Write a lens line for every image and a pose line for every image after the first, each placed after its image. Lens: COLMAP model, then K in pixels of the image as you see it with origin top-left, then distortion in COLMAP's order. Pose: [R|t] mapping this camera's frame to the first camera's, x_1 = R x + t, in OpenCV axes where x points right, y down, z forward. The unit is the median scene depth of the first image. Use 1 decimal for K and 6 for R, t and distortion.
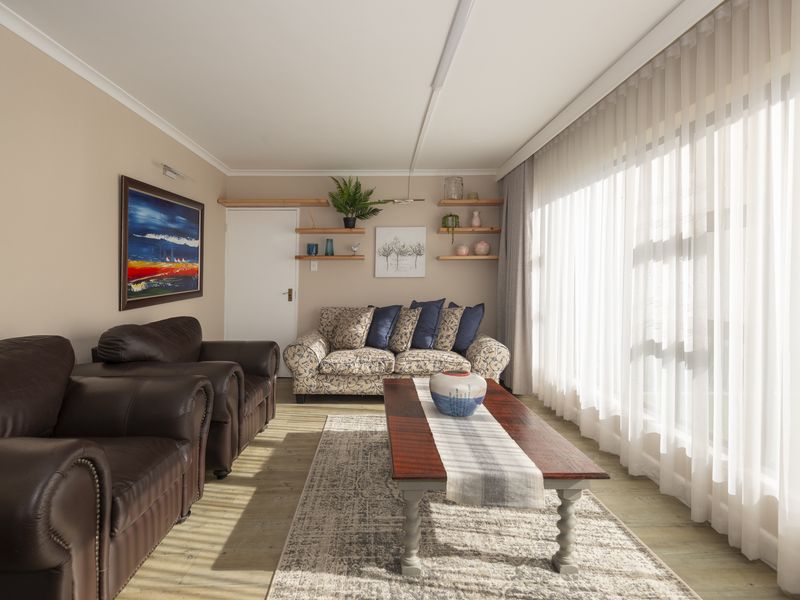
lens RADIAL K [[403.3, 0, 382.6], [0, 403.3, 281.1], [0, 0, 1]] dist [-0.000590, -0.009533]
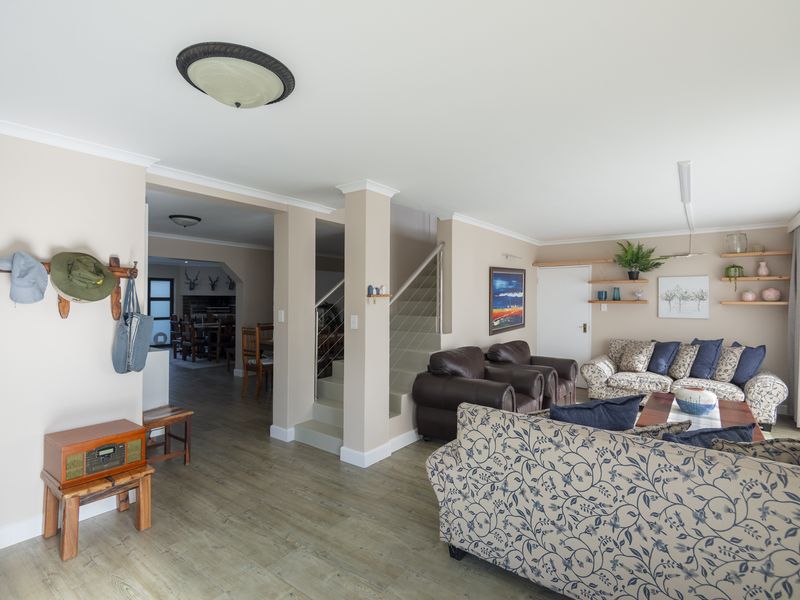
lens RADIAL K [[403.3, 0, 382.6], [0, 403.3, 281.1], [0, 0, 1]] dist [-0.000590, -0.009533]
pose [[0.771062, -0.022023, -0.636379, 0.136838], [-0.007118, 0.999041, -0.043198, -0.071352], [0.636721, 0.037838, 0.770166, -0.588654]]
